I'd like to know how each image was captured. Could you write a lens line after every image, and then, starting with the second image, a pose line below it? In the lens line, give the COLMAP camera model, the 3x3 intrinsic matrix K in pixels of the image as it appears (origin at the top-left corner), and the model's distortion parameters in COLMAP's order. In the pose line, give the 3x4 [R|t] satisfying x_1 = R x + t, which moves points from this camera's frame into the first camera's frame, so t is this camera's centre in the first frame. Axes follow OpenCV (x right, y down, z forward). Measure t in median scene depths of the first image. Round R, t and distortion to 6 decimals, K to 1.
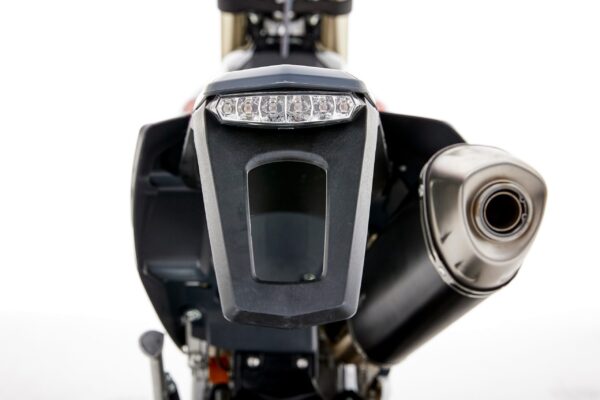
lens RADIAL K [[1197.3, 0, 299.7], [0, 1197.3, 200.3], [0, 0, 1]] dist [0.035538, 0.000000]
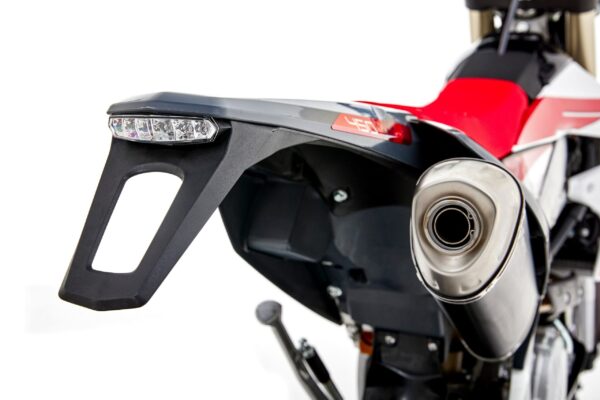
lens RADIAL K [[1179.2, 0, 299.4], [0, 1179.2, 199.7], [0, 0, 1]] dist [-0.067129, 0.000000]
pose [[0.889423, 0.073581, -0.451124, 0.517052], [-0.058082, 0.997151, 0.048128, -0.055992], [0.453380, -0.016604, 0.891162, 0.010129]]
